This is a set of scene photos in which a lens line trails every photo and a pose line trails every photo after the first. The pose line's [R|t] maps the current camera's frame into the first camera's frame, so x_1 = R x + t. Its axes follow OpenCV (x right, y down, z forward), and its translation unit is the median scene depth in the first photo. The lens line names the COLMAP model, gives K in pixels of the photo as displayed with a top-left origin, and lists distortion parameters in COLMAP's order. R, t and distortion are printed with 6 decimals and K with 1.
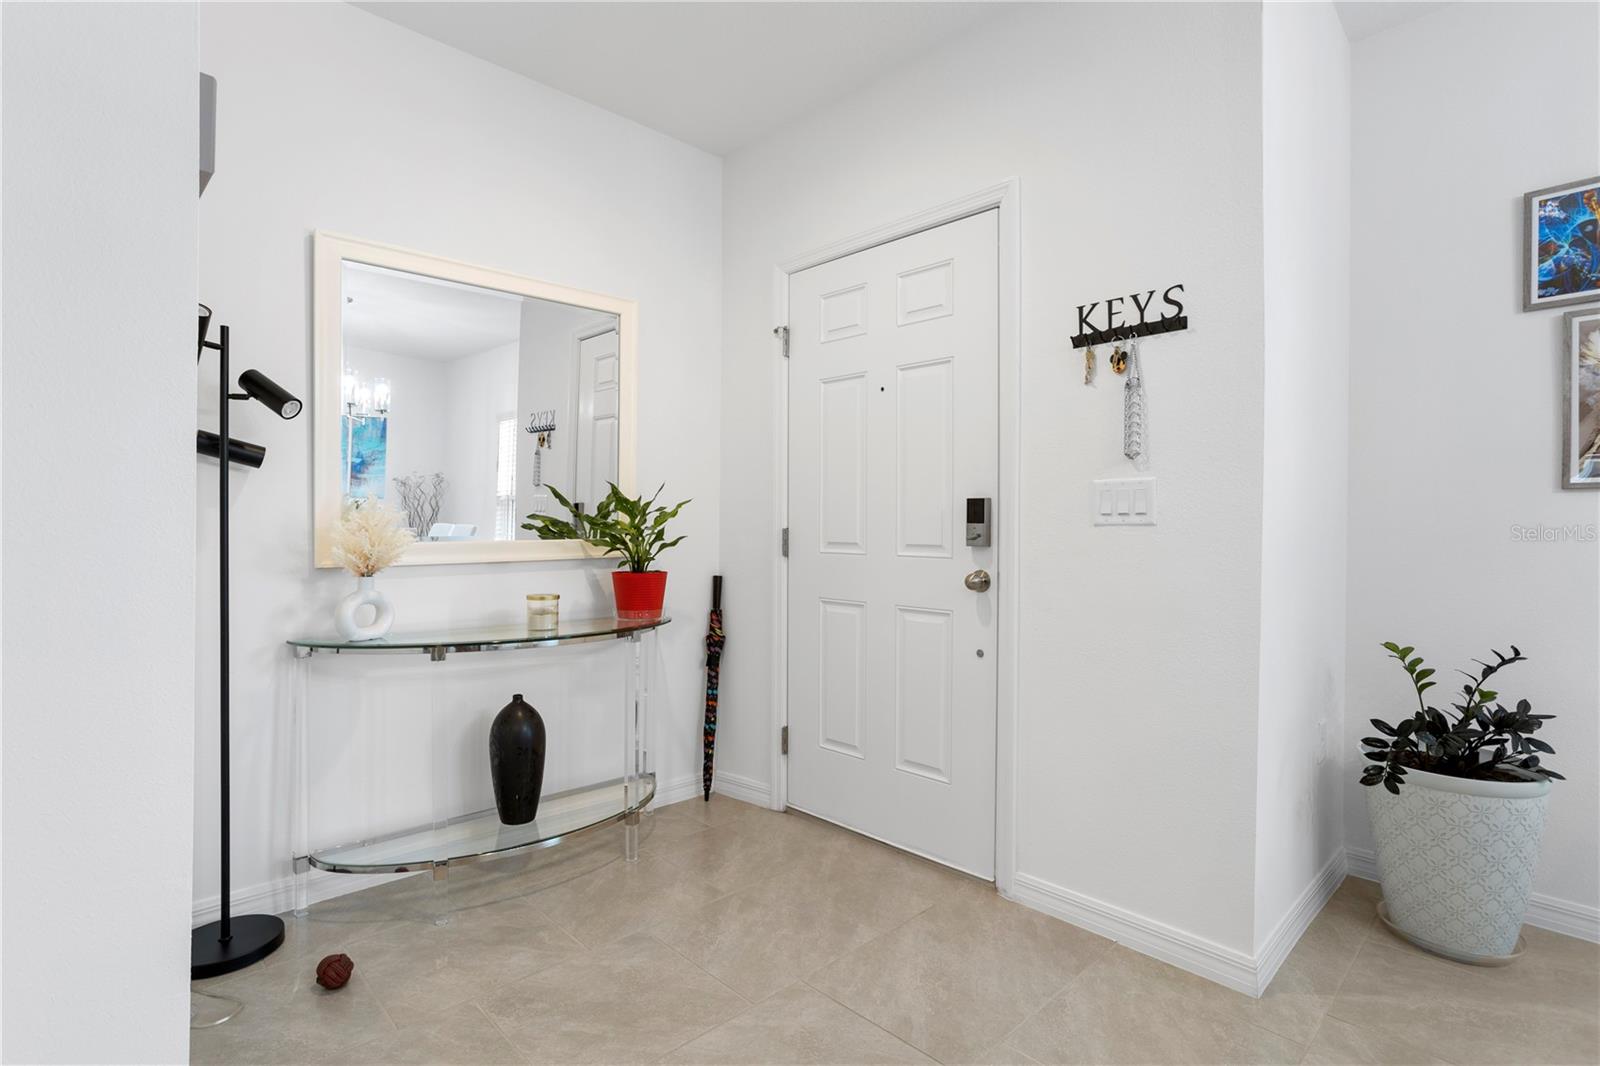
lens RADIAL K [[777.3, 0, 800.2], [0, 777.3, 528.7], [0, 0, 1]] dist [-0.053005, 0.029891]
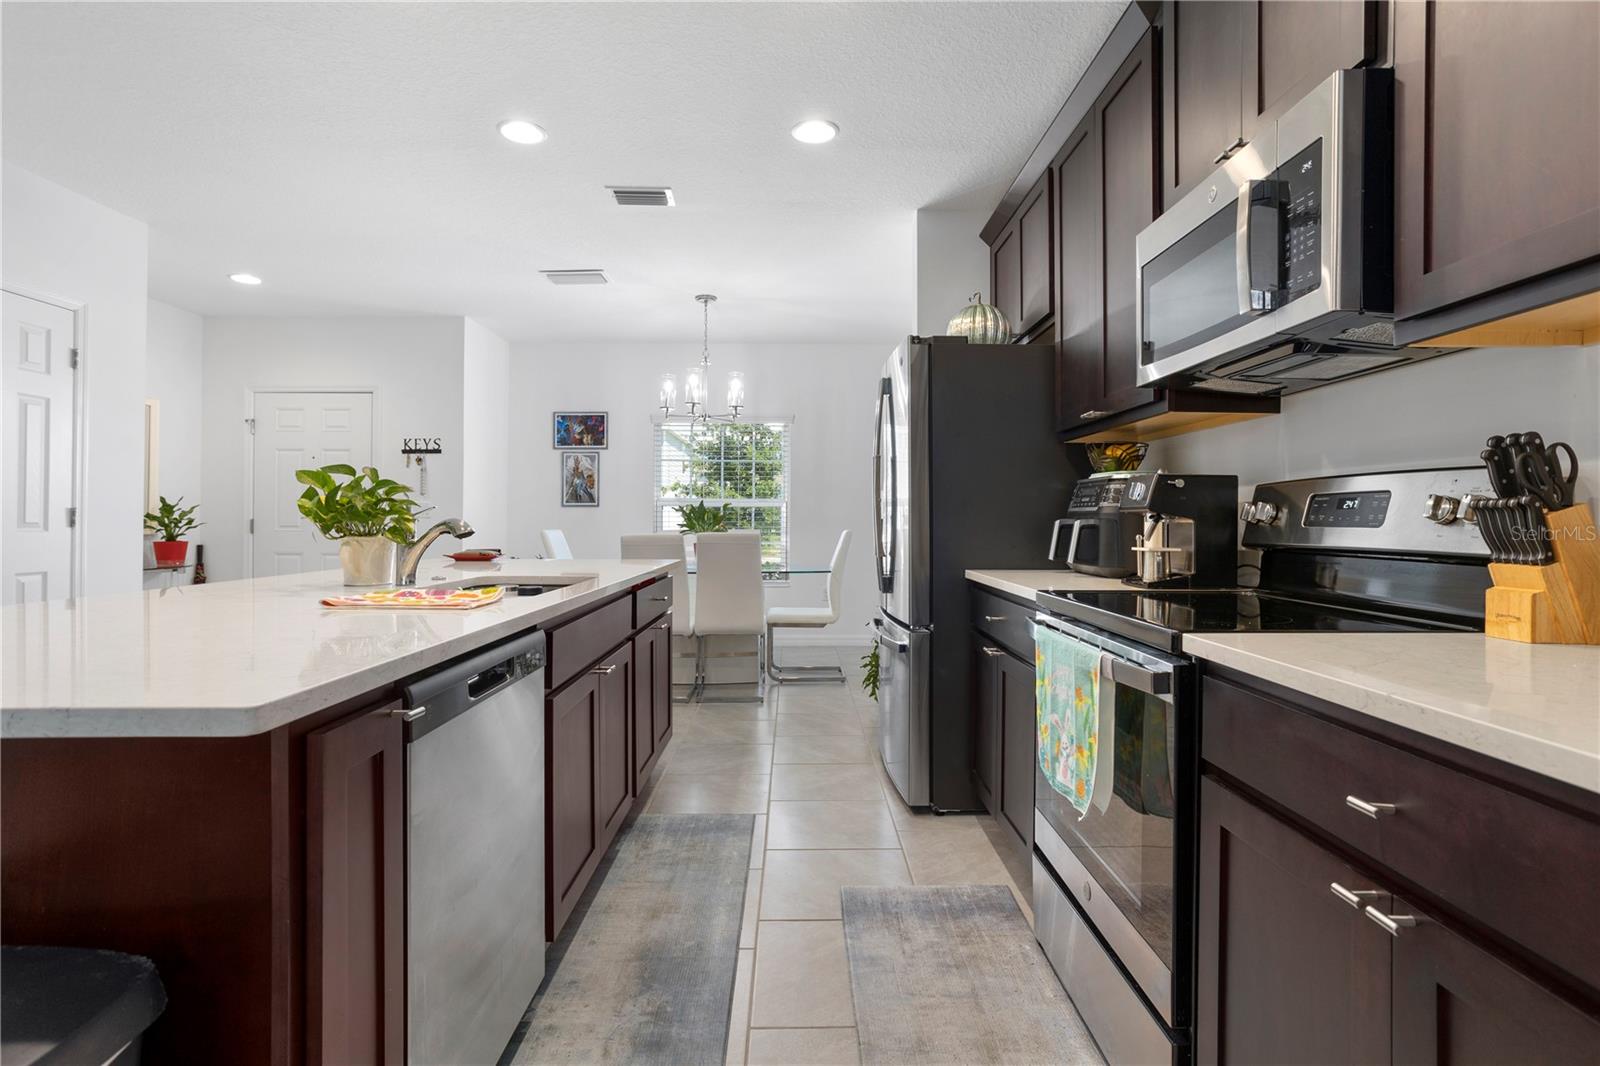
lens RADIAL K [[777.3, 0, 800.2], [0, 777.3, 528.7], [0, 0, 1]] dist [-0.053005, 0.029891]
pose [[0.687886, -0.010047, 0.725749, -0.693243], [0.002452, 0.999931, 0.011518, 0.007563], [-0.725814, -0.006144, 0.687863, -2.015143]]
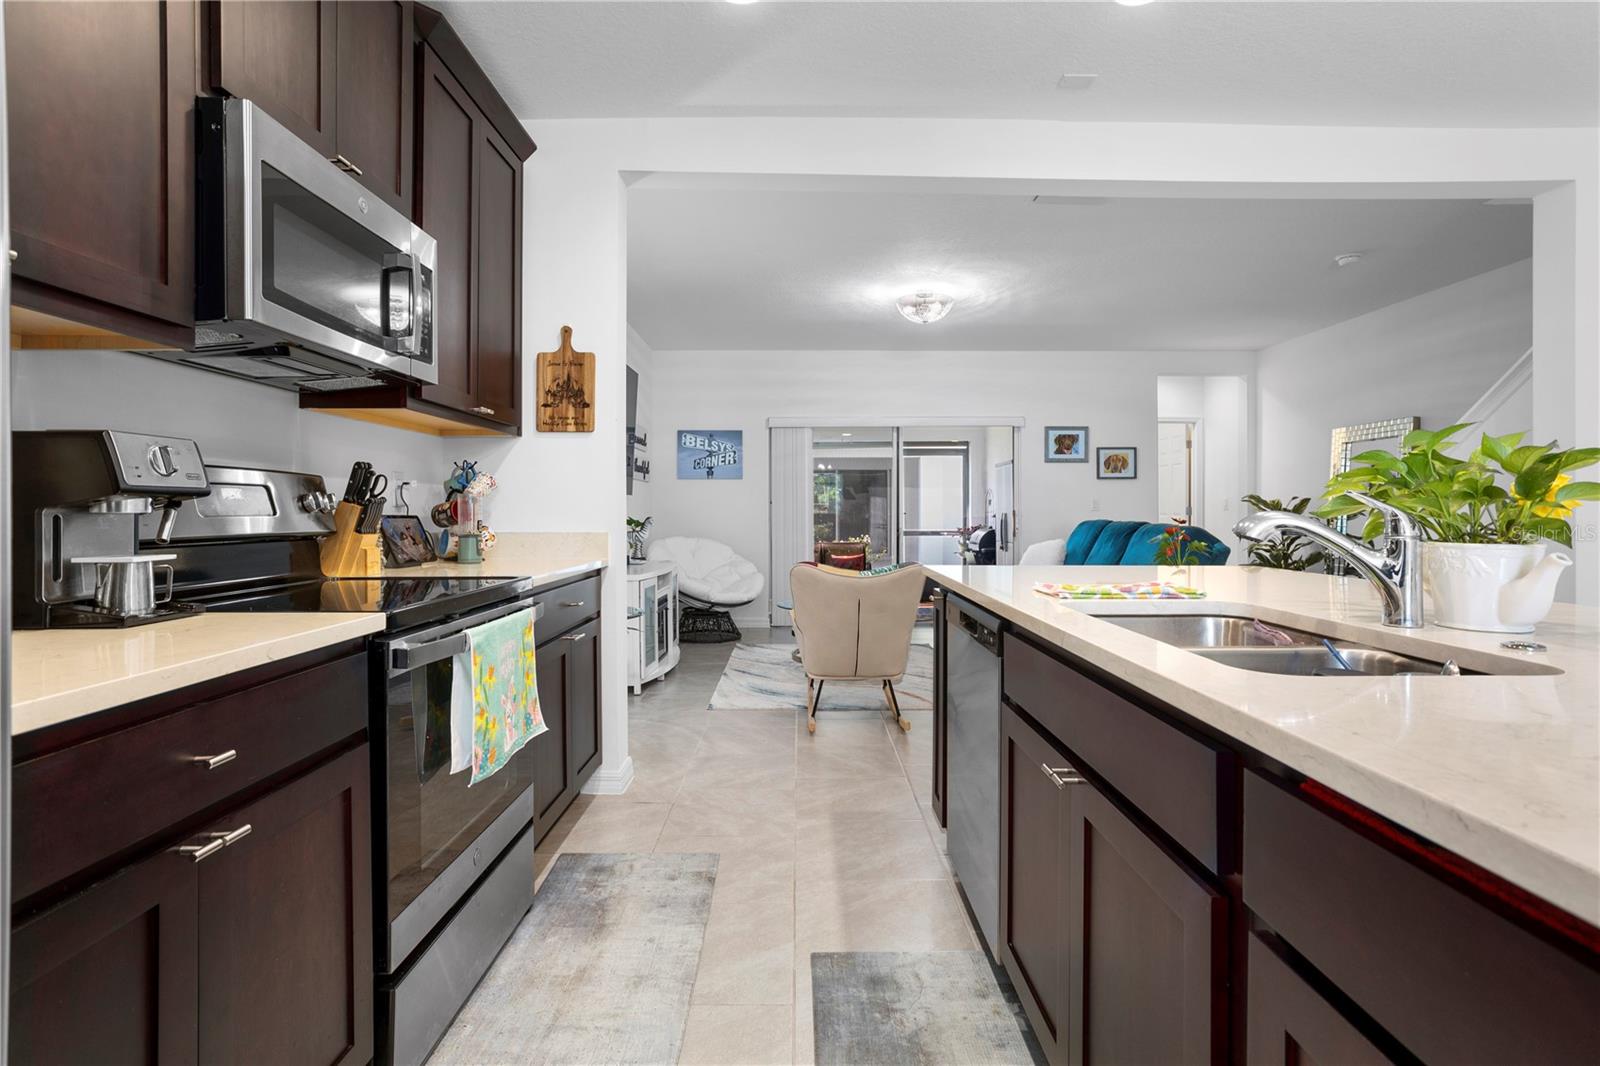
lens RADIAL K [[799.7, 0, 812.5], [0, 799.7, 512.9], [0, 0, 1]] dist [-0.056144, 0.032282]
pose [[-0.681722, -0.001585, -0.731609, 0.485649], [-0.004700, 0.999987, 0.002213, 0.007231], [0.731596, 0.004948, -0.681720, -0.805237]]
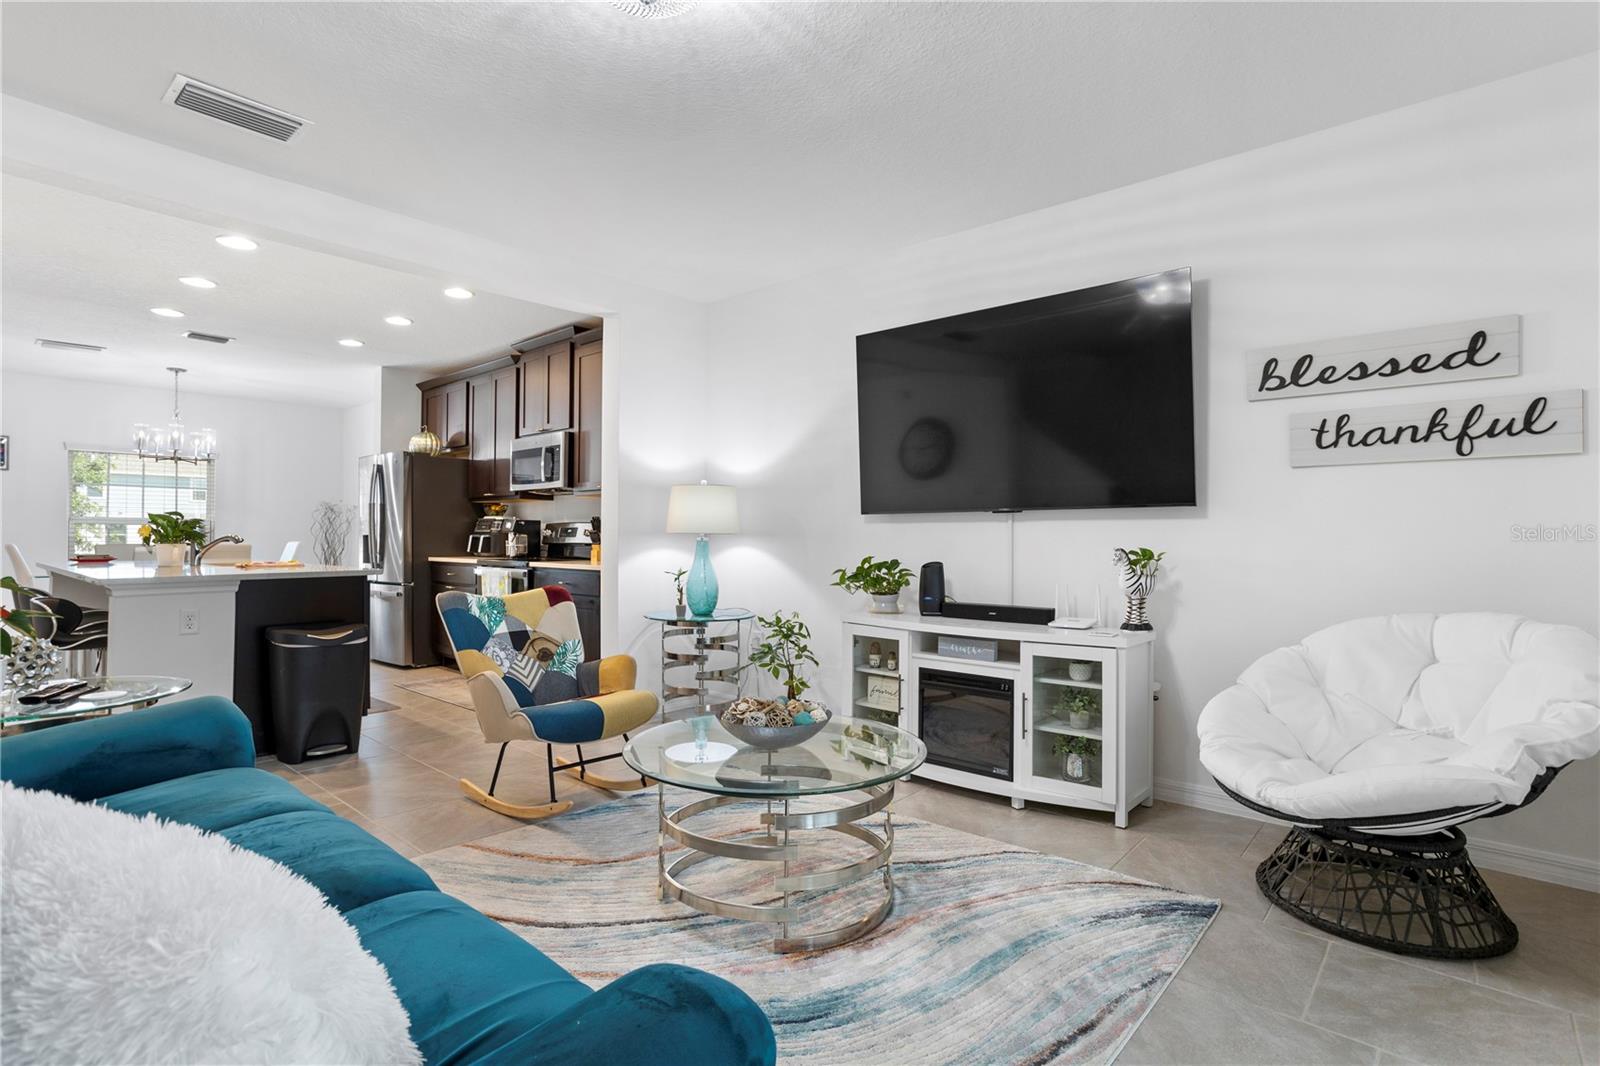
lens RADIAL K [[777.3, 0, 800.2], [0, 777.3, 528.7], [0, 0, 1]] dist [-0.053005, 0.029891]
pose [[-0.089174, 0.004696, 0.996005, -2.709449], [0.002186, 0.999987, -0.004519, -0.000301], [-0.996014, 0.001774, -0.089183, -2.491206]]
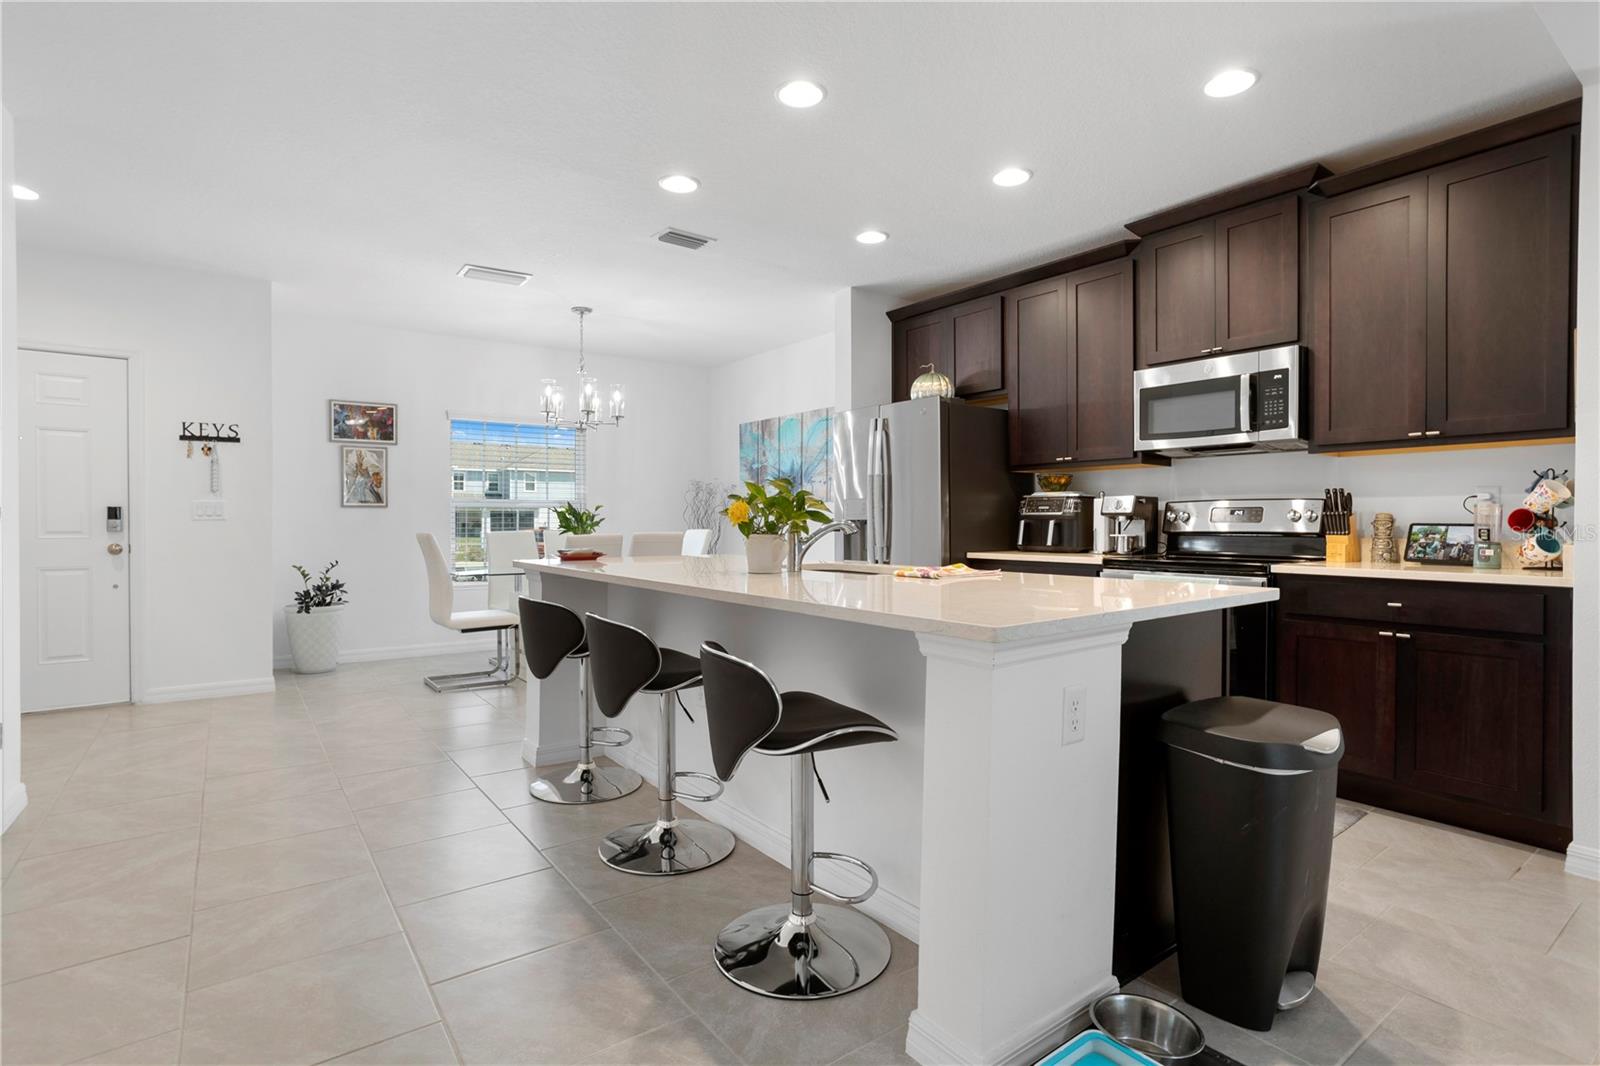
lens RADIAL K [[777.3, 0, 800.2], [0, 777.3, 528.7], [0, 0, 1]] dist [-0.053005, 0.029891]
pose [[0.124569, -0.014700, 0.992102, -1.651653], [0.005891, 0.999884, 0.014076, -0.000769], [-0.992193, 0.004091, 0.124641, -1.076896]]
